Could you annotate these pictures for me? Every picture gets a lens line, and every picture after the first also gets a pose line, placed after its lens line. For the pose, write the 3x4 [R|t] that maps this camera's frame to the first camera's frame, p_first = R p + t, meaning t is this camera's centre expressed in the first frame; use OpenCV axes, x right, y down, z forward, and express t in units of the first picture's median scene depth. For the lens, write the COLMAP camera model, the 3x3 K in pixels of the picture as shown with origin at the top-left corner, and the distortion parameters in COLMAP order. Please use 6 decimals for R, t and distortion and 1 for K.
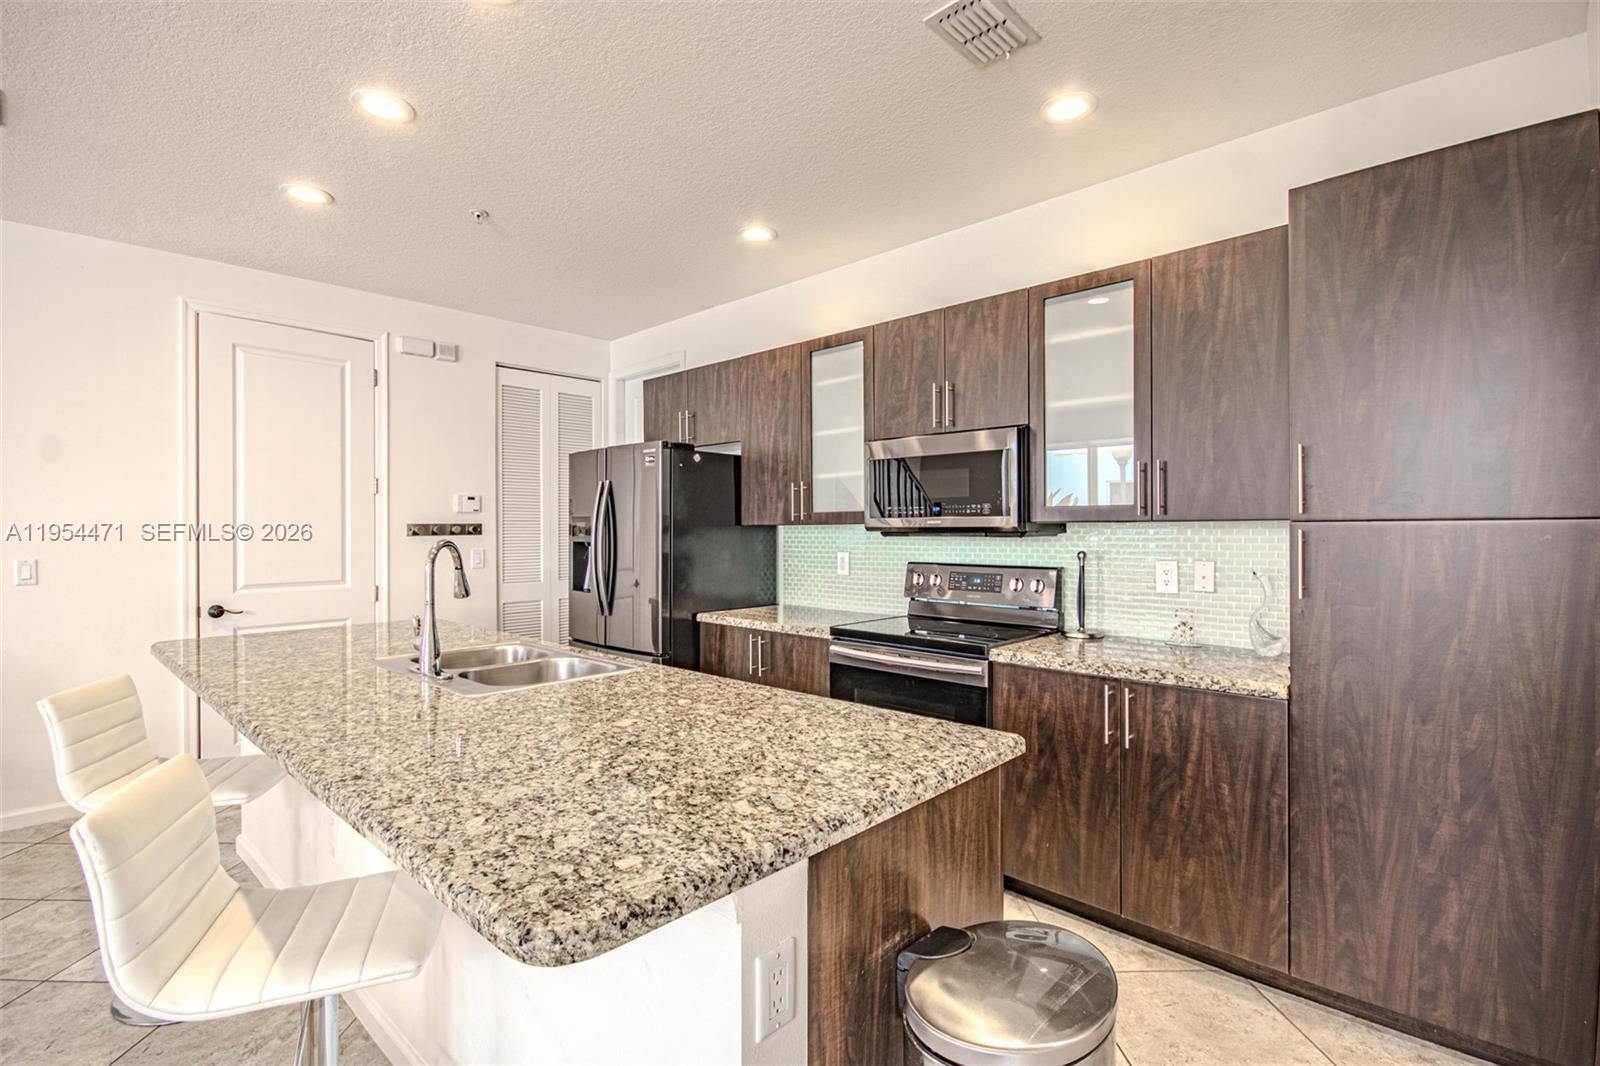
lens RADIAL K [[760.3, 0, 814.1], [0, 760.3, 534.0], [0, 0, 1]] dist [0.006089, -0.010160]
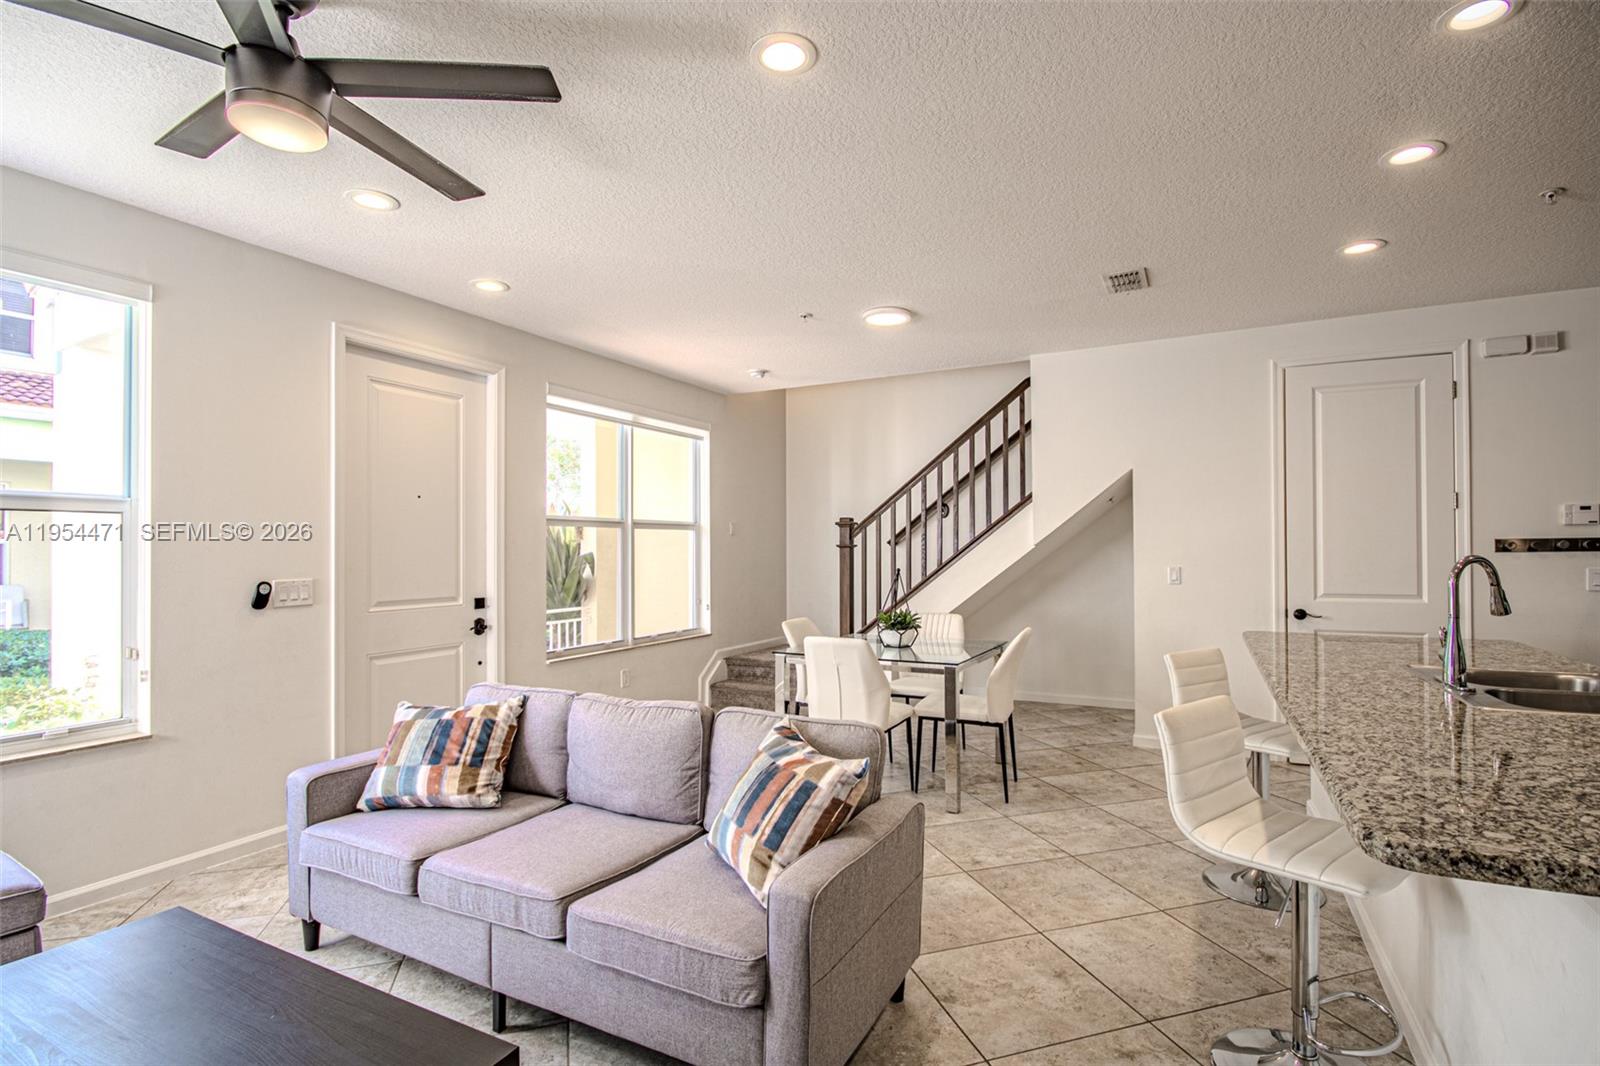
lens RADIAL K [[760.3, 0, 792.7], [0, 760.3, 538.2], [0, 0, 1]] dist [0.006089, -0.010160]
pose [[0.266433, -0.012929, -0.963767, 0.489395], [-0.000706, 0.999907, -0.013609, -0.002326], [0.963853, 0.004307, 0.266399, -0.283935]]
